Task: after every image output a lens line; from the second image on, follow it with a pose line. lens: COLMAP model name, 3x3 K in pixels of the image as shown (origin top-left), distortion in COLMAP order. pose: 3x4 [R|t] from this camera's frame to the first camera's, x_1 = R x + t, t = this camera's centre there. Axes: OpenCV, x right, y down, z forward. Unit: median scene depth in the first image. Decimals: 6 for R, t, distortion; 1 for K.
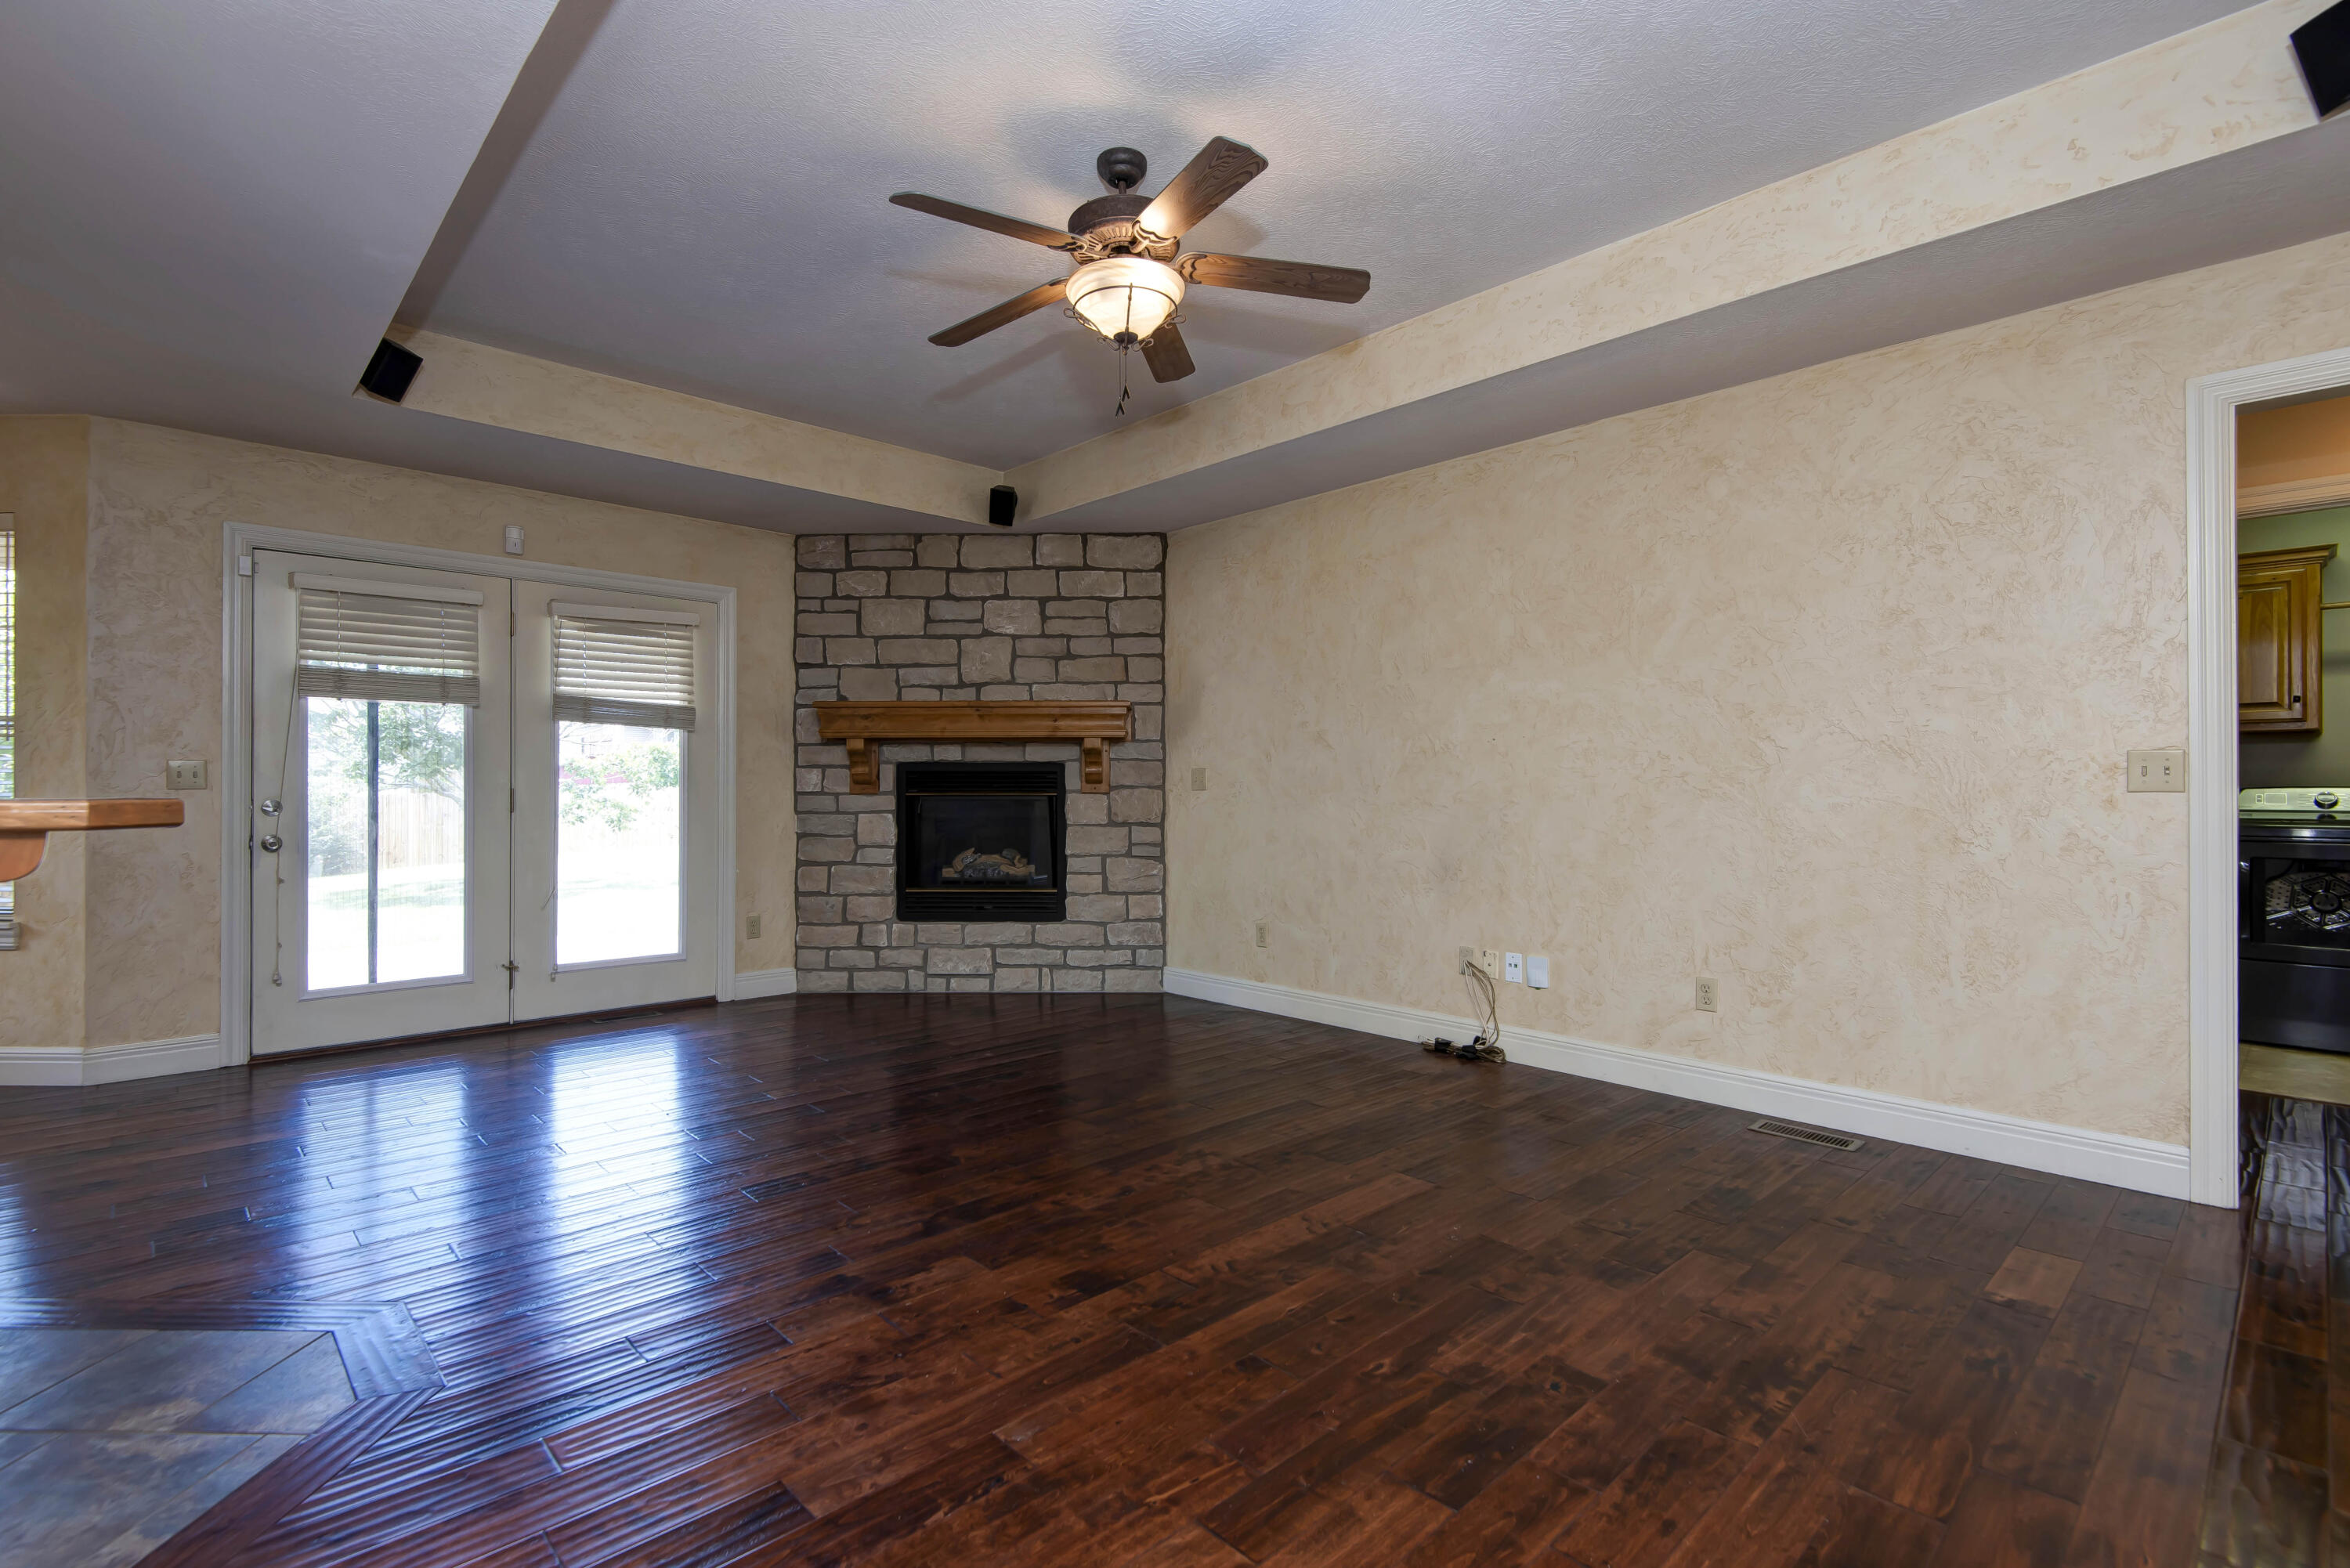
lens RADIAL K [[1079.1, 0, 1163.9], [0, 1079.1, 787.3], [0, 0, 1]] dist [0.015440, 0.000032]
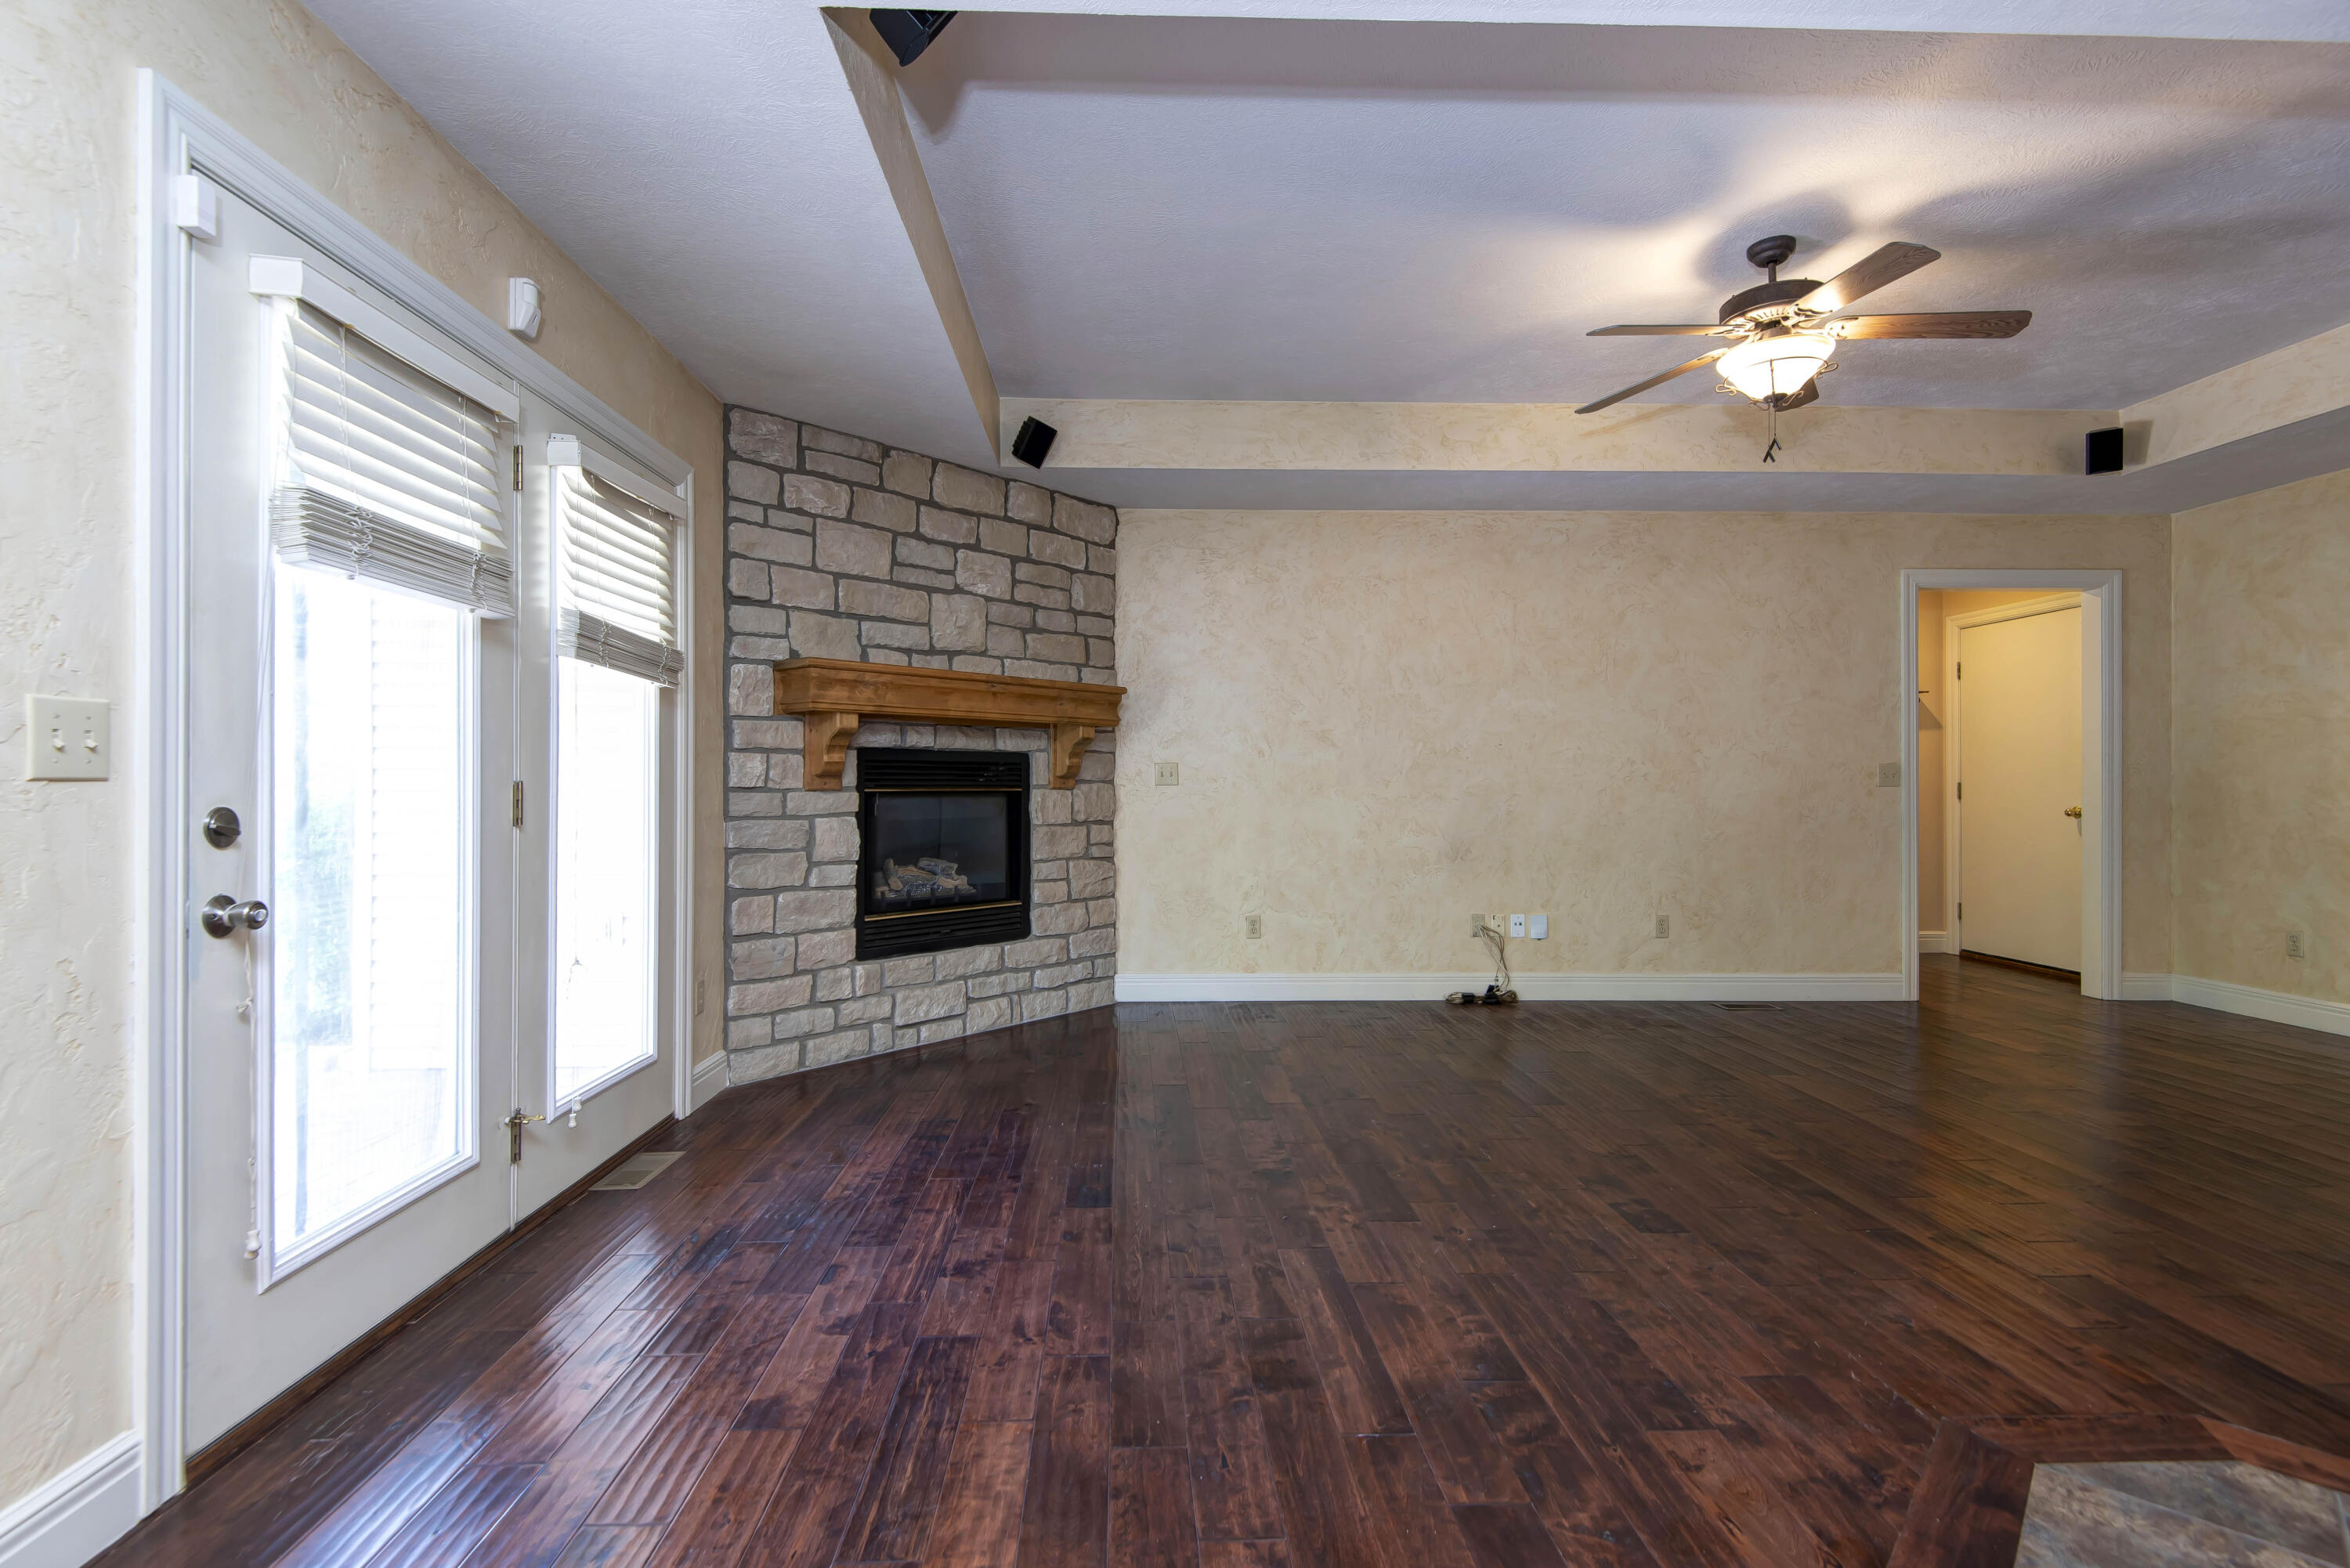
lens RADIAL K [[1079.1, 0, 1163.3], [0, 1079.1, 782.0], [0, 0, 1]] dist [0.015440, 0.000032]
pose [[0.658520, 0.002580, 0.752559, -0.668809], [-0.003411, 0.999994, -0.000443, 0.000361], [-0.752556, -0.002275, 0.658525, 0.356380]]
